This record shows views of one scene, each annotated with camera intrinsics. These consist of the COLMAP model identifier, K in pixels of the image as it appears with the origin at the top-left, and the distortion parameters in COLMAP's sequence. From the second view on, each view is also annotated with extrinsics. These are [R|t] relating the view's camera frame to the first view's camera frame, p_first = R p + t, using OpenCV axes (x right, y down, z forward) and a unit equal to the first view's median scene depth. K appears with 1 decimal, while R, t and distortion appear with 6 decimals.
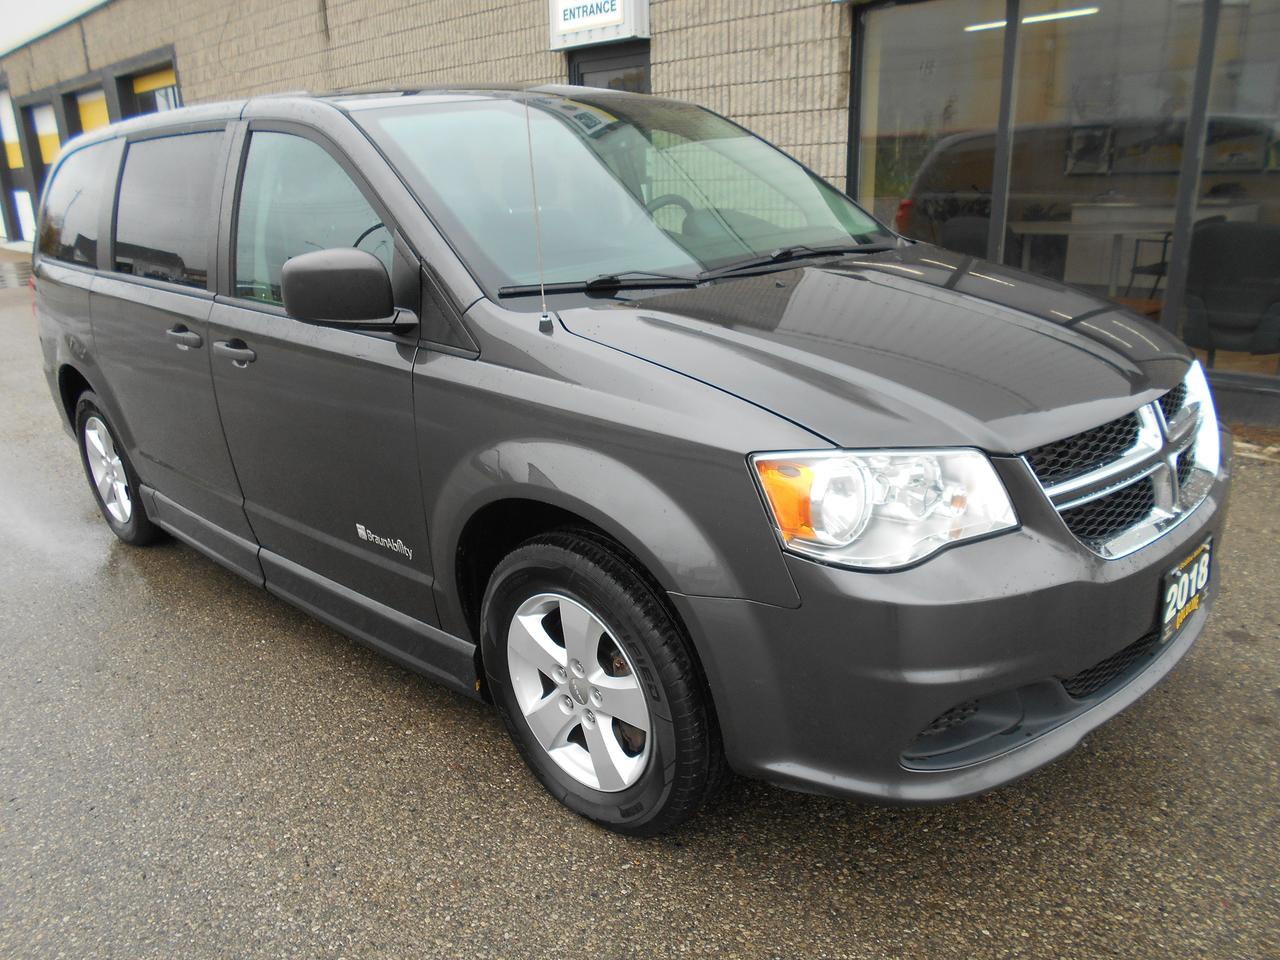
lens RADIAL K [[1000.2, 0, 652.6], [0, 1000.2, 478.7], [0, 0, 1]] dist [-0.020963, 0.020804]
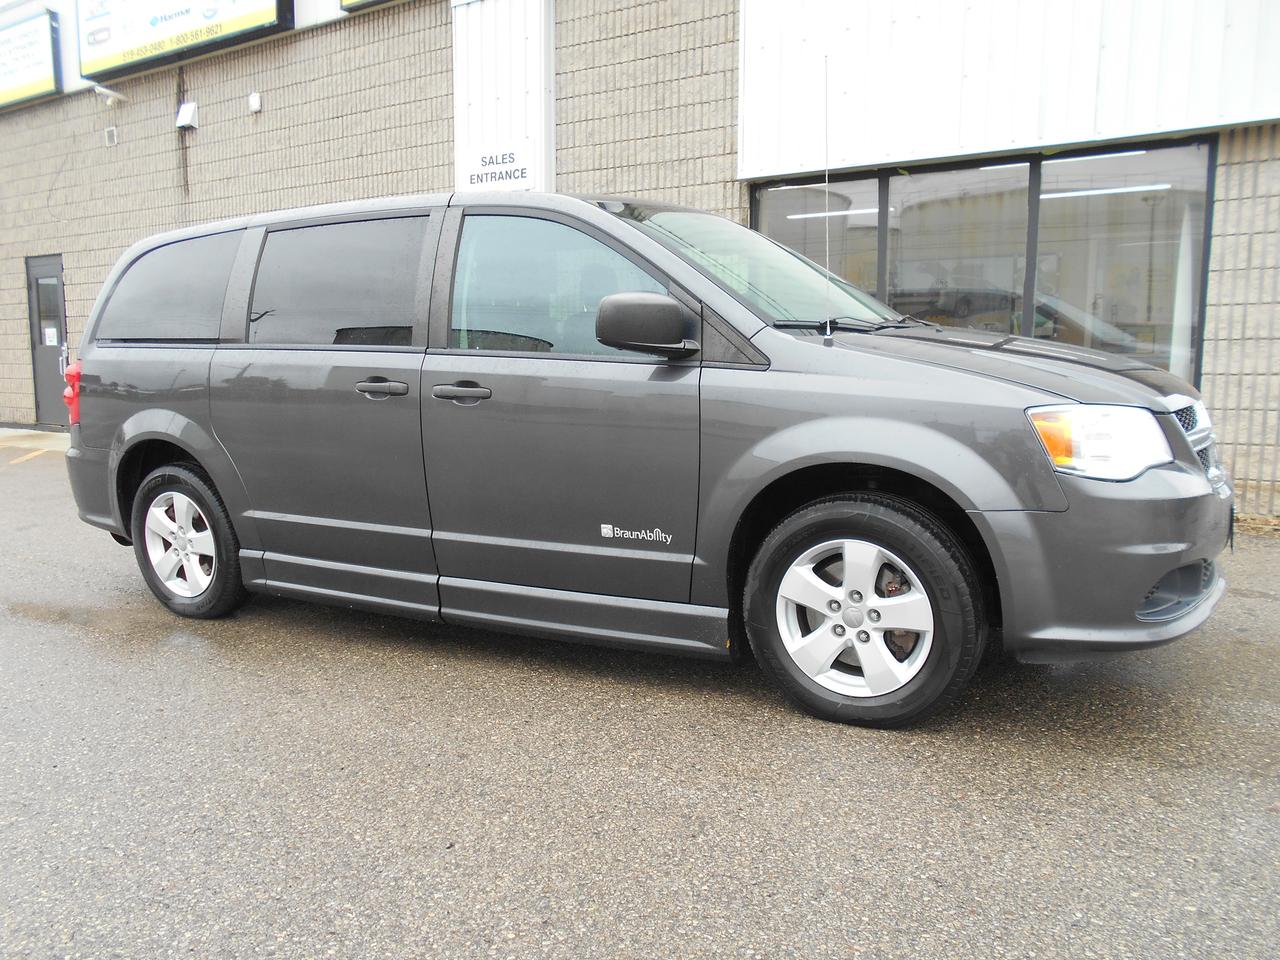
lens RADIAL K [[1000.2, 0, 646.7], [0, 1000.2, 480.0], [0, 0, 1]] dist [-0.020963, 0.020804]
pose [[0.965836, -0.007834, 0.259036, -0.240778], [0.053664, 0.983924, -0.170335, 0.087022], [-0.253538, 0.178416, 0.950729, -0.073610]]
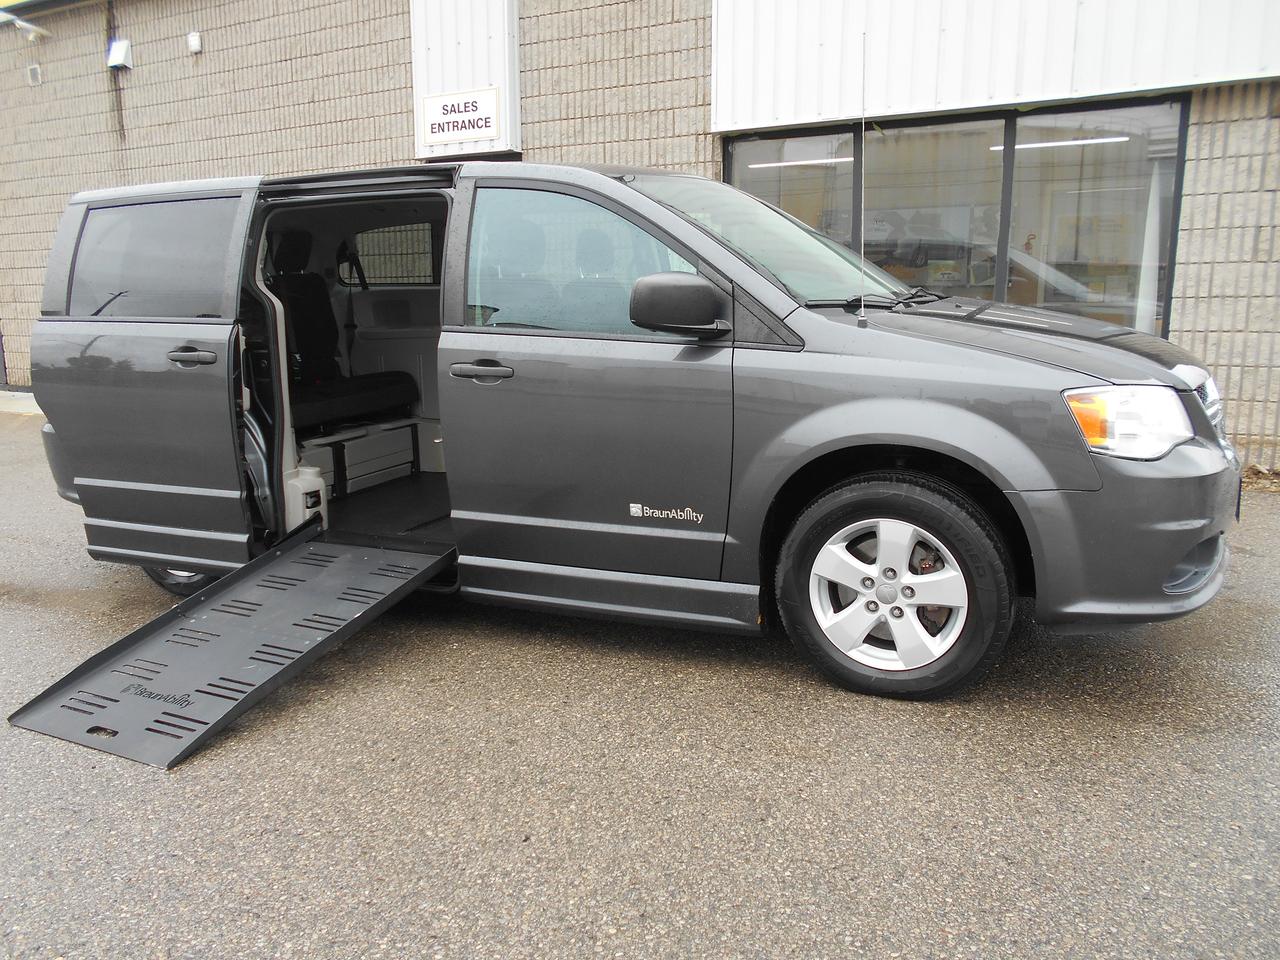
lens RADIAL K [[1000.2, 0, 649.6], [0, 1000.2, 480.6], [0, 0, 1]] dist [-0.020963, 0.020804]
pose [[0.946476, -0.039517, 0.320345, -0.285913], [0.077848, 0.991126, -0.107745, 0.064681], [-0.313244, 0.126917, 0.941154, -0.063940]]
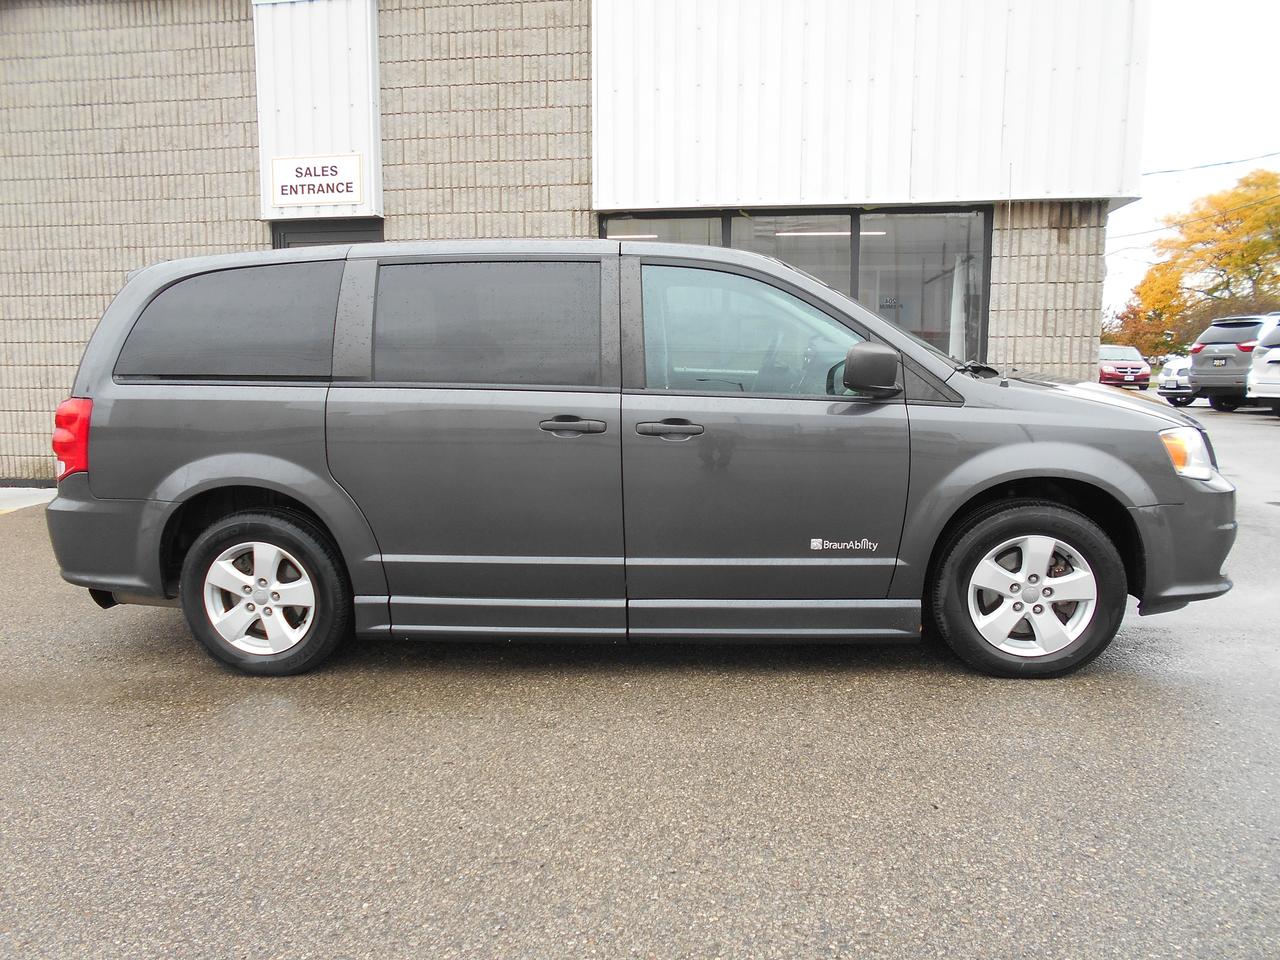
lens RADIAL K [[1000.2, 0, 637.6], [0, 1000.2, 482.7], [0, 0, 1]] dist [-0.020963, 0.020804]
pose [[0.783135, -0.058021, 0.619139, -0.585452], [0.169874, 0.977729, -0.123244, 0.042997], [-0.598200, 0.201693, 0.775550, 0.017719]]
